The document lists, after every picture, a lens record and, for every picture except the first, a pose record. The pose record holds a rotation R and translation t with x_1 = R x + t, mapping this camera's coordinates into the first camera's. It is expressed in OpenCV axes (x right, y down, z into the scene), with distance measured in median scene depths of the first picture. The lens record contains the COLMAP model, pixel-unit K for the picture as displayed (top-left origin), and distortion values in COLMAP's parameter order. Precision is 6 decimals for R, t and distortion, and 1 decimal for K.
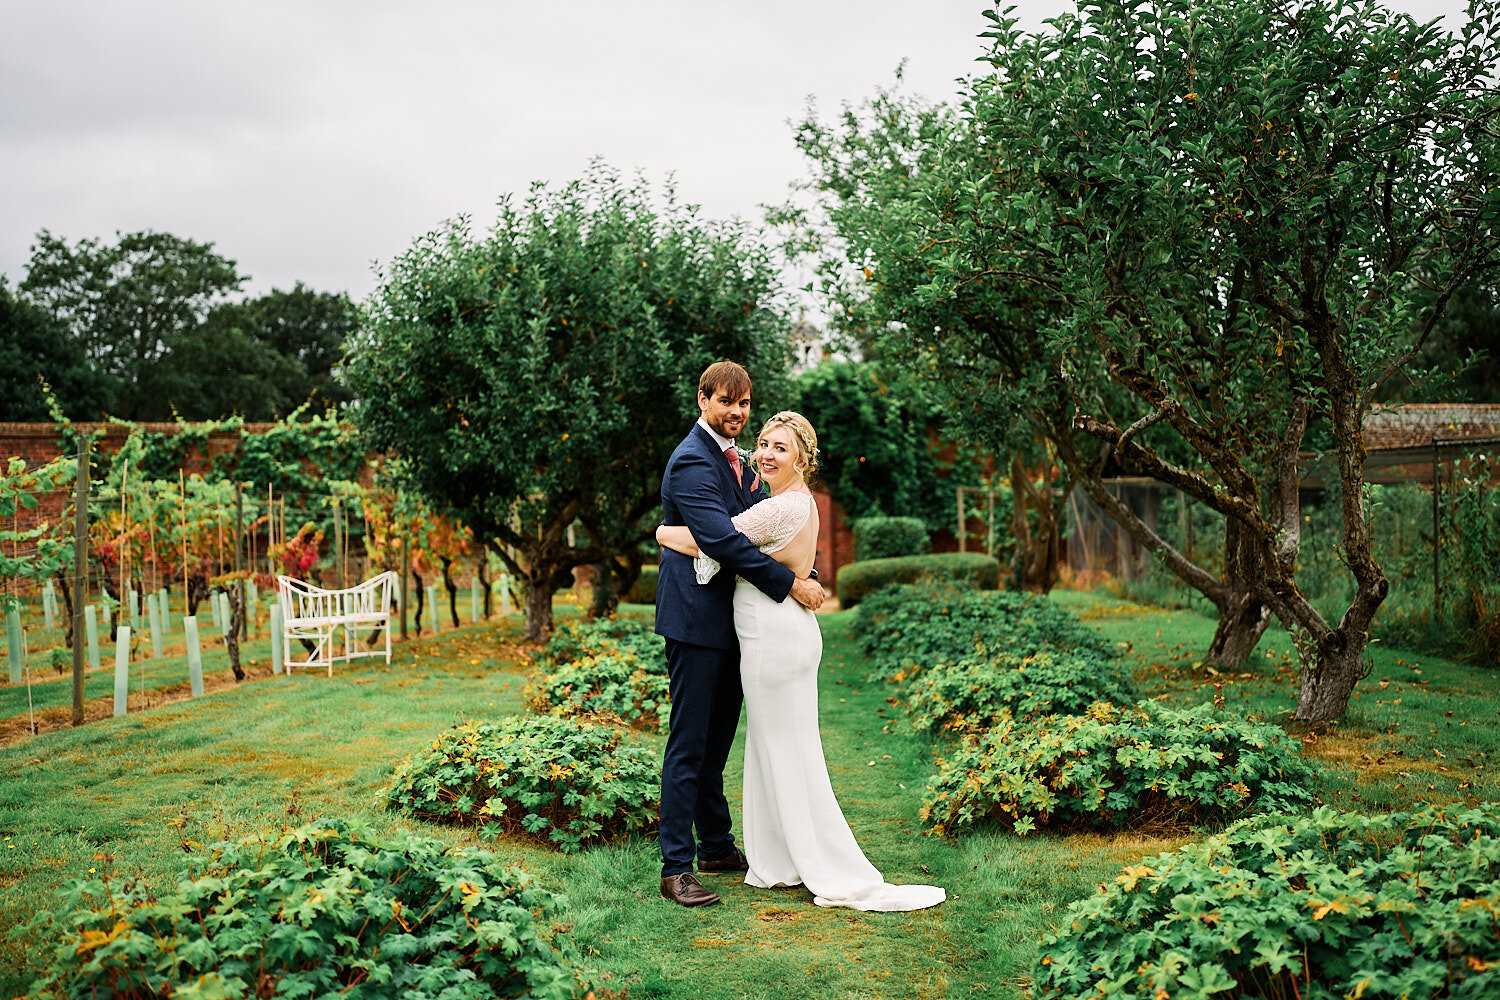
lens RADIAL K [[1436.9, 0, 754.5], [0, 1436.9, 494.4], [0, 0, 1]] dist [-0.066501, 0.178925]
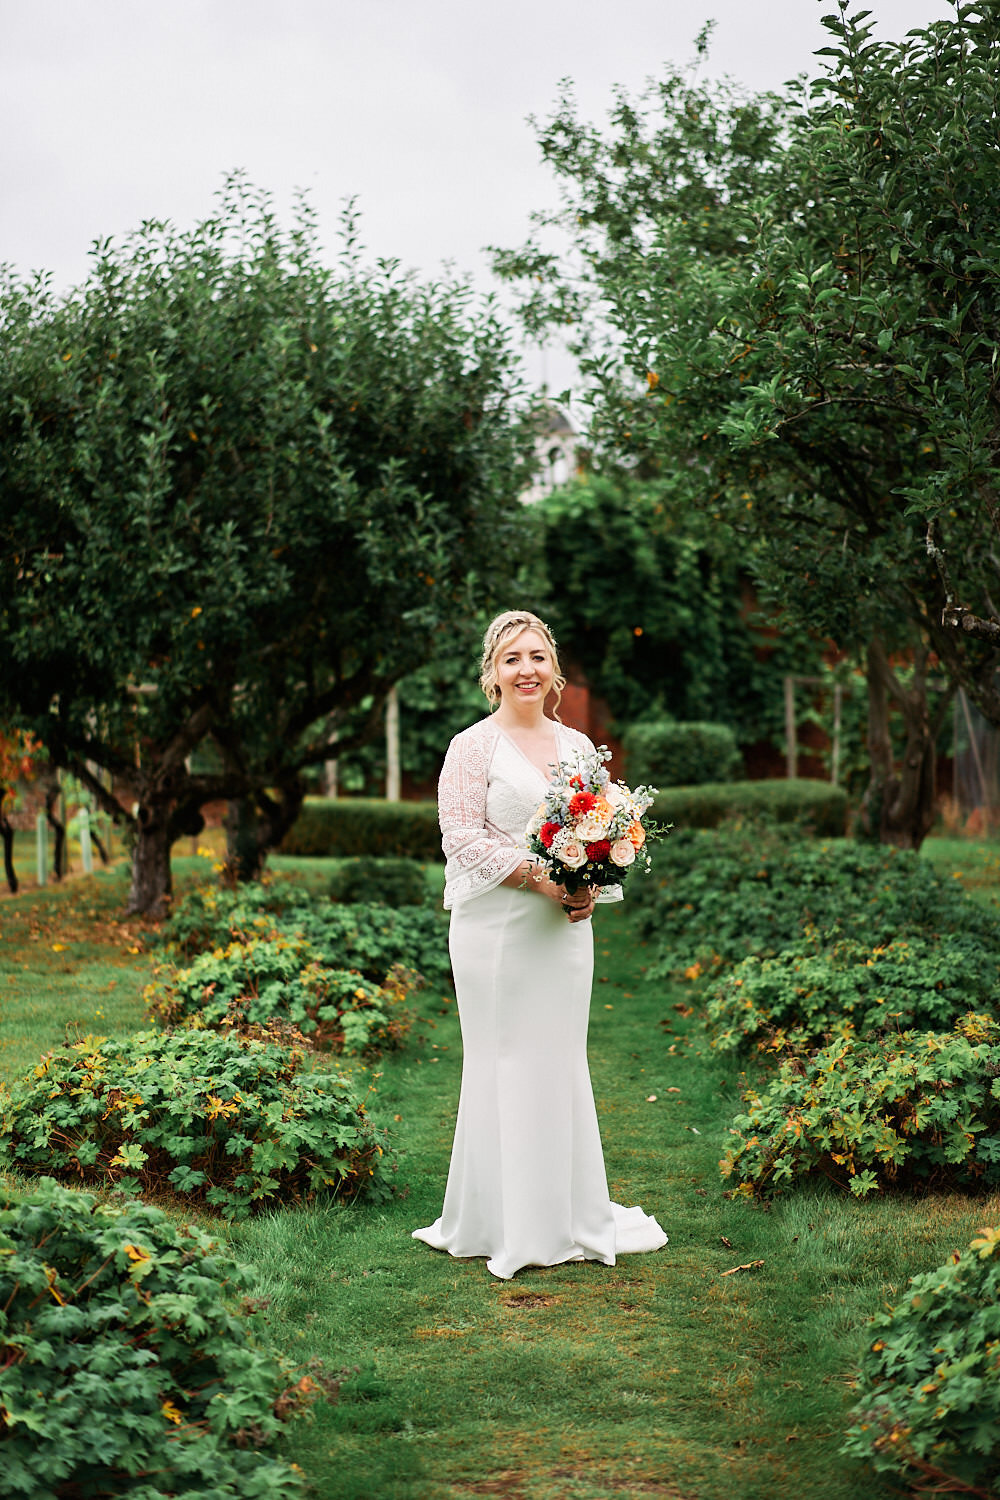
lens RADIAL K [[2298.5, 0, 516.8], [0, 2298.5, 739.3], [0, 0, 1]] dist [0.106078, -0.877867]
pose [[0.999708, 0.006344, 0.023318, -0.007520], [-0.007000, 0.999579, 0.028173, -0.011950], [-0.023129, -0.028328, 0.999331, -0.074639]]
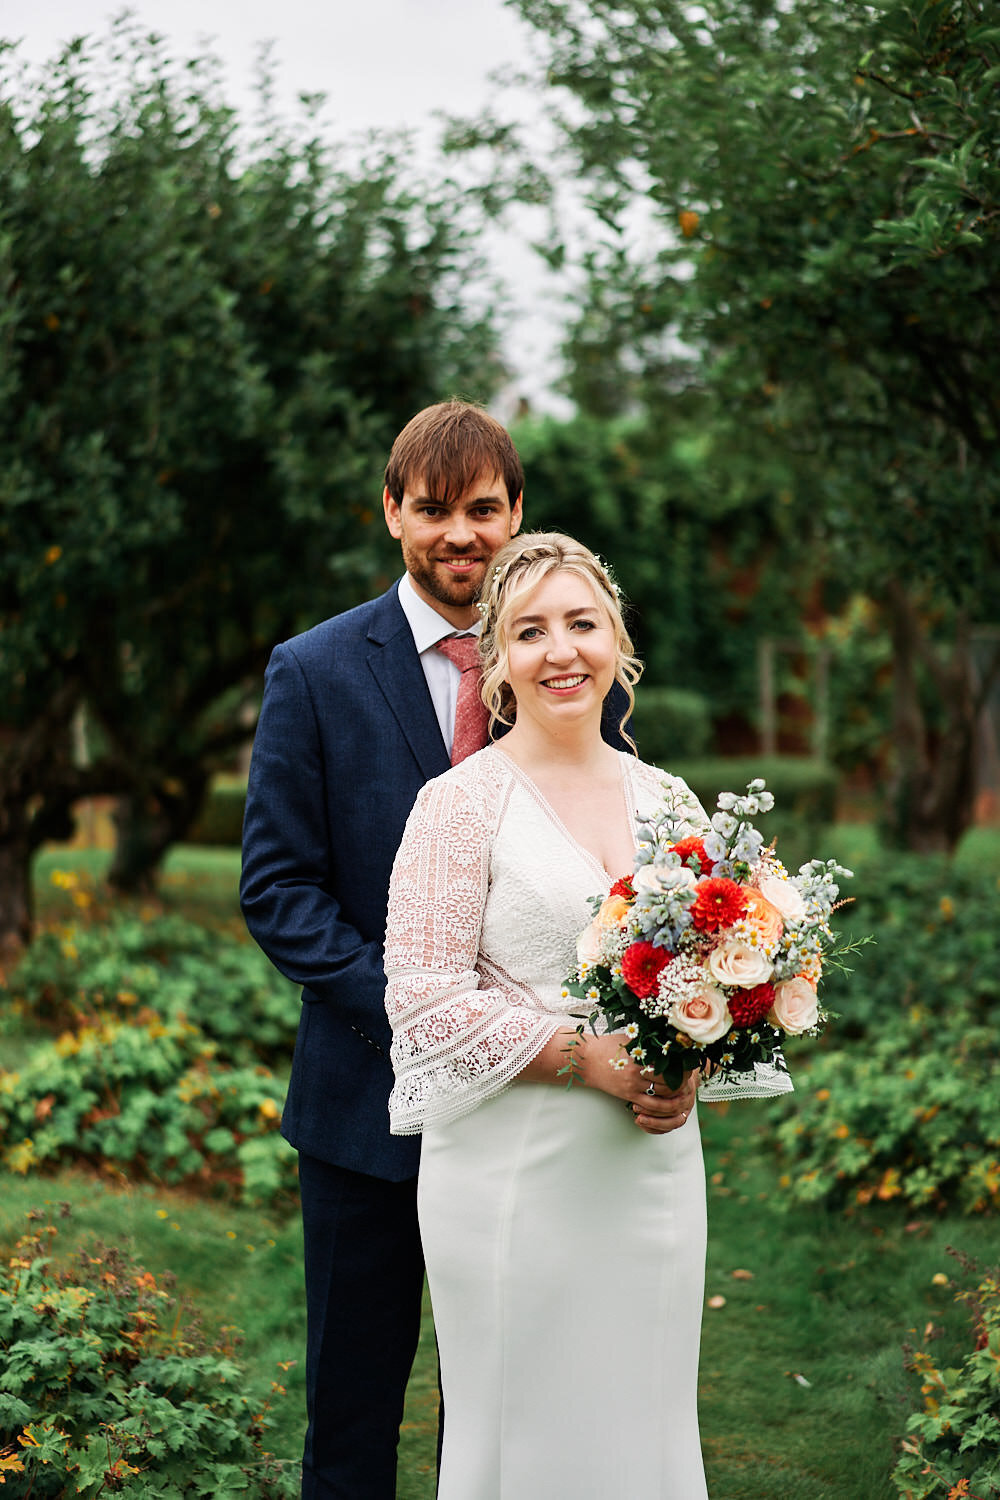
lens RADIAL K [[2322.7, 0, 508.1], [0, 2322.7, 738.6], [0, 0, 1]] dist [0.123307, -0.752141]
pose [[0.998693, 0.008101, 0.050474, -0.014777], [-0.010326, 0.998978, 0.043995, -0.013658], [-0.050066, -0.044459, 0.997756, 0.183057]]
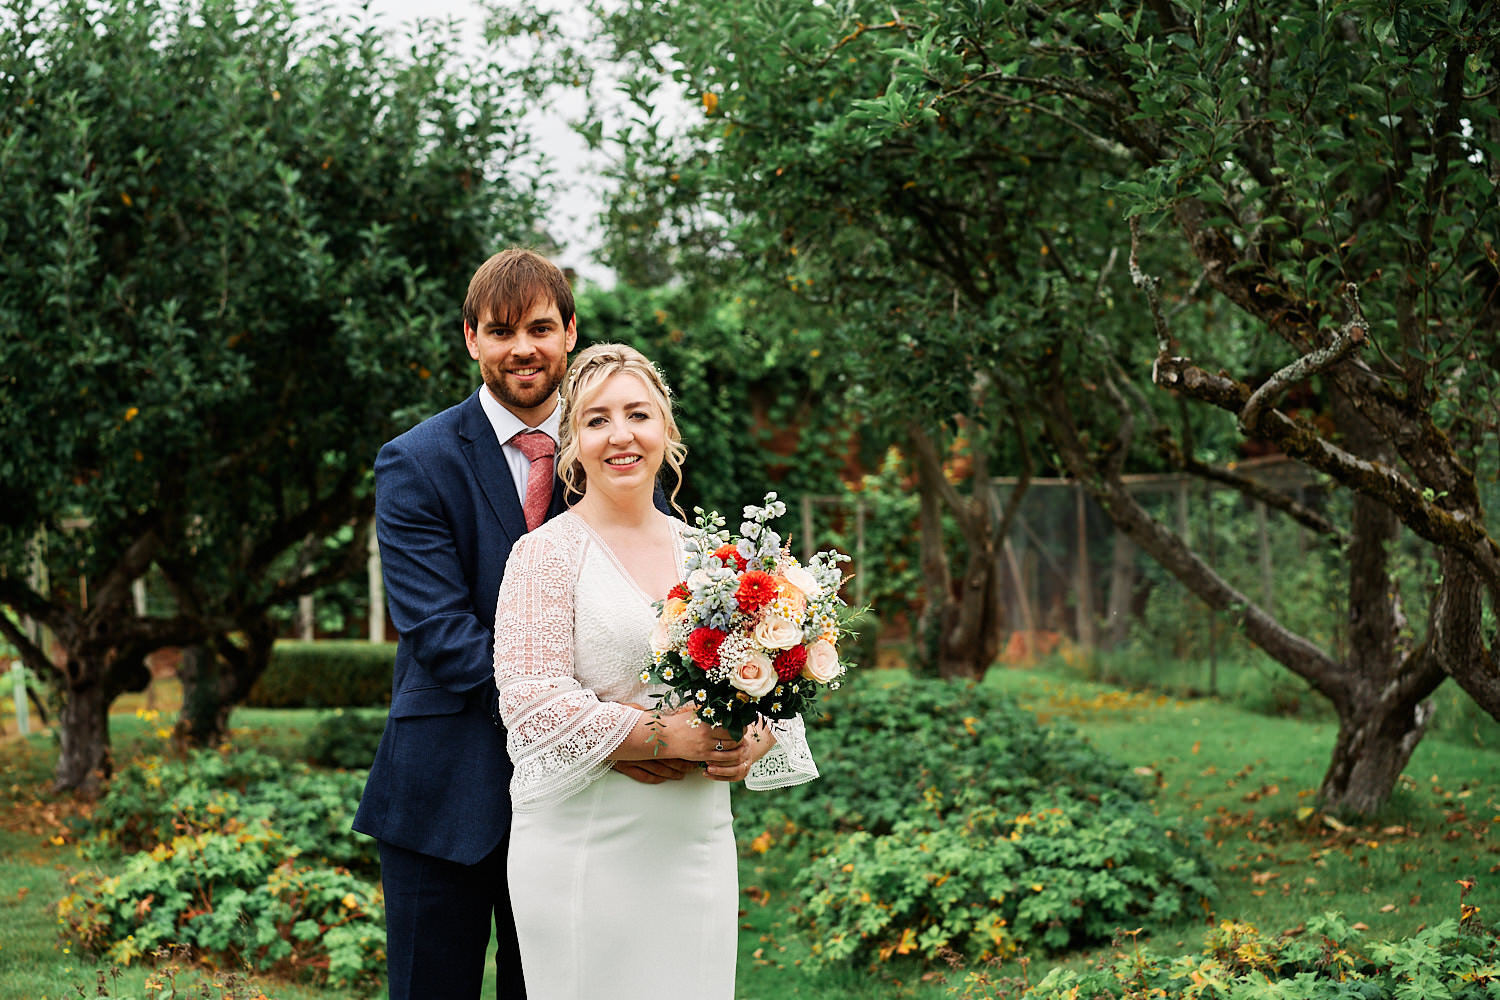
lens RADIAL K [[2307.3, 0, 747.9], [0, 2307.3, 489.0], [0, 0, 1]] dist [0.109519, -0.734868]
pose [[0.991242, -0.012863, 0.131429, -0.018079], [0.013995, 0.999872, -0.007696, -0.002100], [-0.131313, 0.009468, 0.991296, 0.115630]]
